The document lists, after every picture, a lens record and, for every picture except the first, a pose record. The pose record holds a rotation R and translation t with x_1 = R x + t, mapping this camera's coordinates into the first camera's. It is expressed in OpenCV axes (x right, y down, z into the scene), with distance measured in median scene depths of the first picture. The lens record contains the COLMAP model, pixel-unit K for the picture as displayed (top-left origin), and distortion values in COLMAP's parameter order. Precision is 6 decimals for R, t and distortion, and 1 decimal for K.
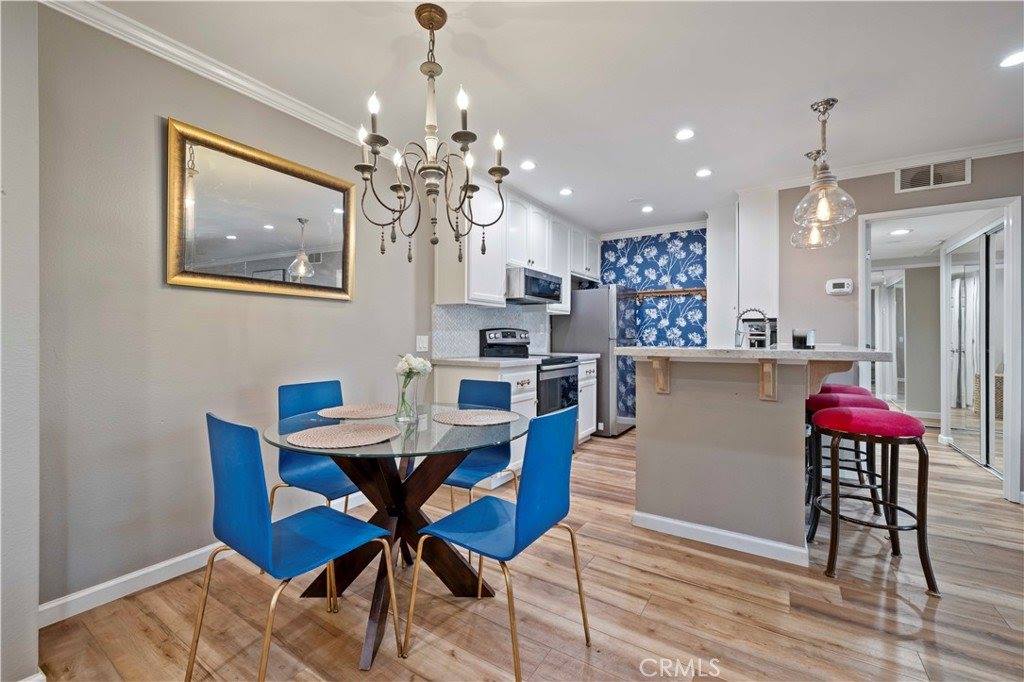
lens RADIAL K [[437.0, 0, 509.3], [0, 437.0, 336.2], [0, 0, 1]] dist [0.005935, 0.000200]
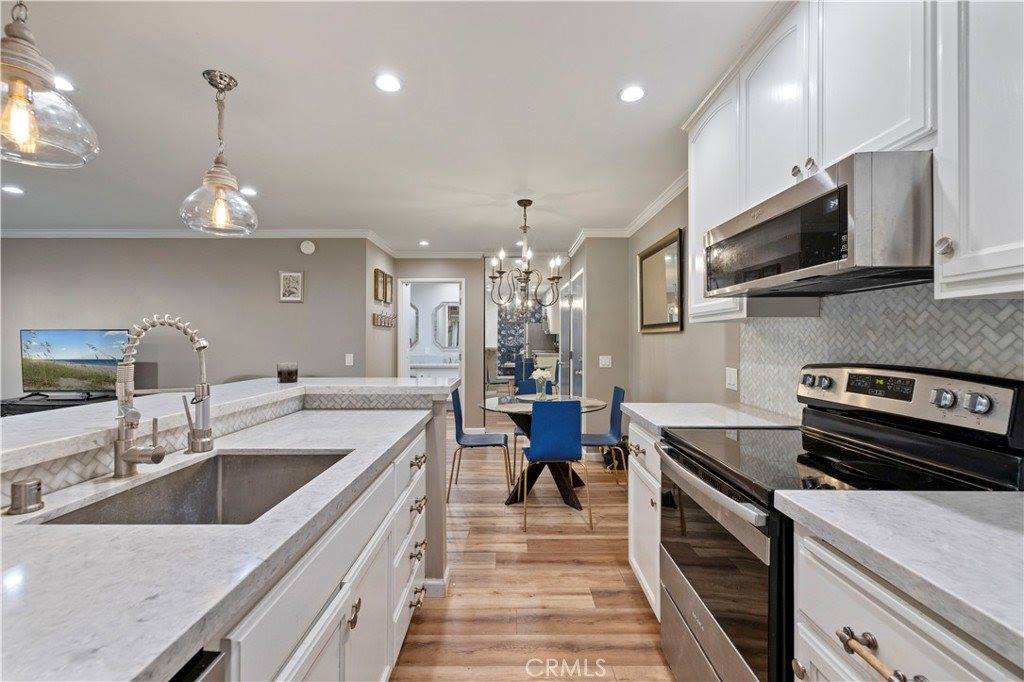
lens RADIAL K [[437.0, 0, 509.3], [0, 437.0, 336.2], [0, 0, 1]] dist [0.005935, 0.000200]
pose [[-0.849032, -0.005851, -0.528309, 0.333039], [-0.000895, 0.999953, -0.009637, -0.030011], [0.528340, -0.007709, -0.848998, 0.931051]]
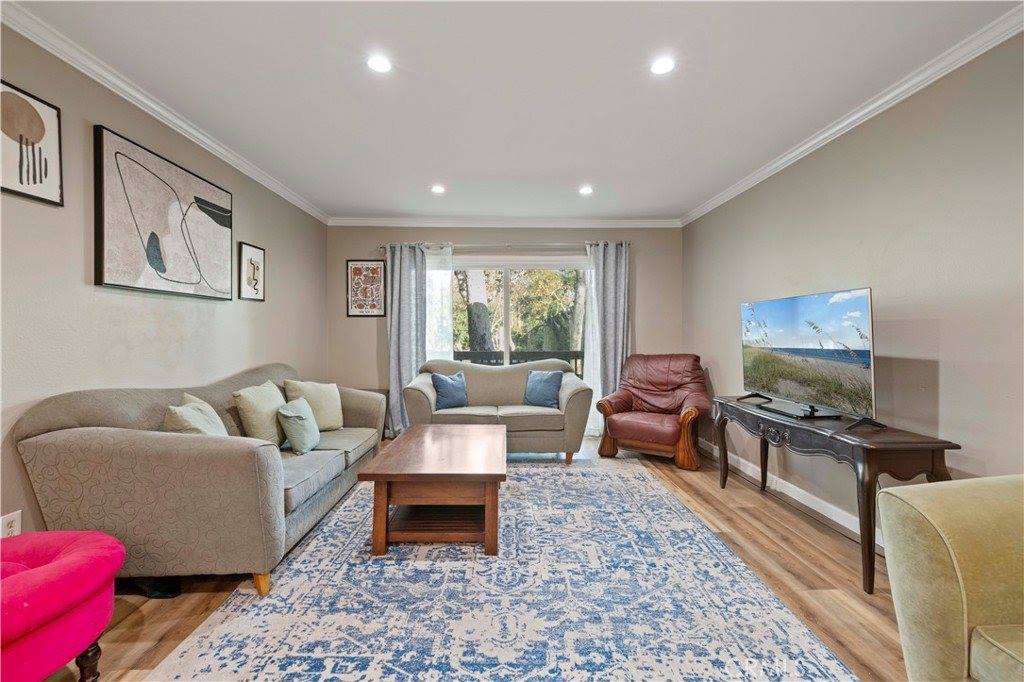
lens RADIAL K [[437.0, 0, 509.3], [0, 437.0, 336.2], [0, 0, 1]] dist [0.005935, 0.000200]
pose [[-0.560820, -0.007367, 0.827905, 0.355309], [-0.004213, 0.999973, 0.006044, -0.008657], [-0.827927, -0.000099, -0.560835, 0.331938]]
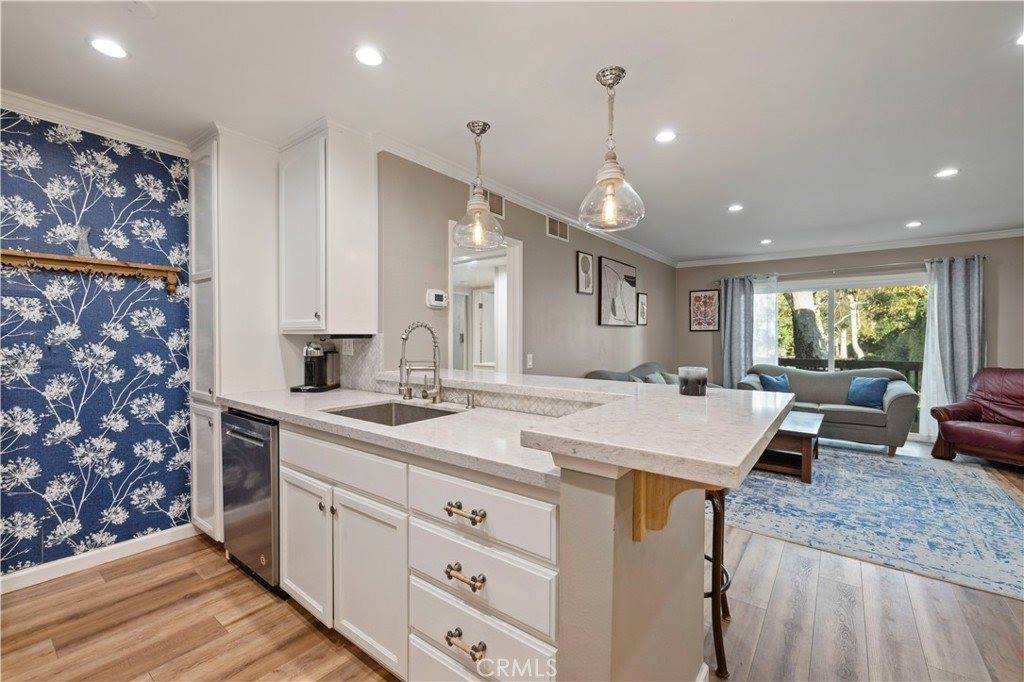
lens RADIAL K [[431.6, 0, 505.6], [0, 431.6, 339.4], [0, 0, 1]] dist [0.002263, 0.000034]
pose [[0.088486, -0.009707, 0.996030, -0.037702], [-0.004100, 0.999940, 0.010109, -0.030327], [-0.996069, -0.004978, 0.088441, 0.539915]]
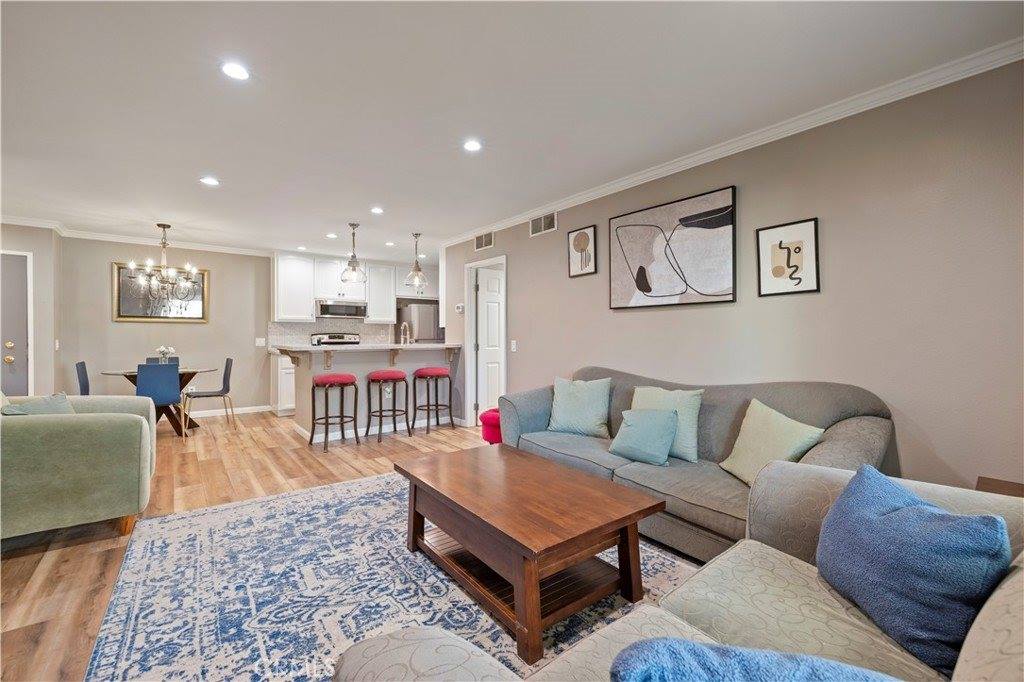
lens RADIAL K [[437.0, 0, 509.3], [0, 437.0, 336.2], [0, 0, 1]] dist [0.005935, 0.000200]
pose [[0.942418, 0.000333, -0.334438, 0.994063], [0.001246, 0.999989, 0.004509, -0.011246], [0.334436, -0.004666, 0.942407, -0.317662]]
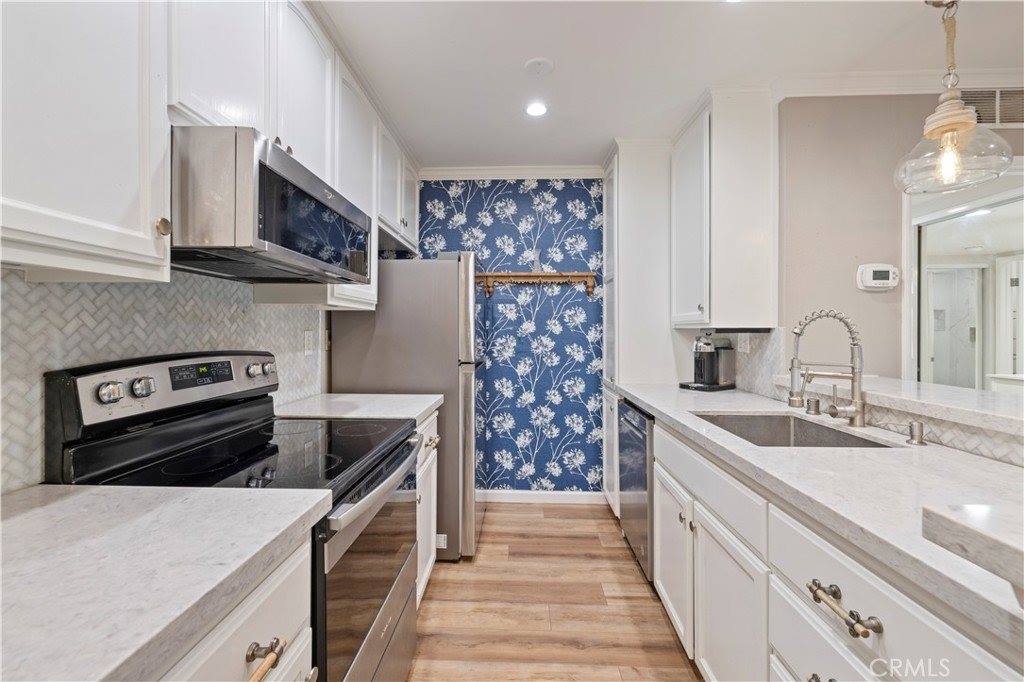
lens RADIAL K [[435.6, 0, 507.3], [0, 435.6, 330.5], [0, 0, 1]] dist [0.001667, -0.000092]
pose [[0.858791, -0.000288, 0.512327, 0.021582], [-0.001944, 0.999991, 0.003820, -0.029295], [-0.512323, -0.004276, 0.858782, 0.510950]]
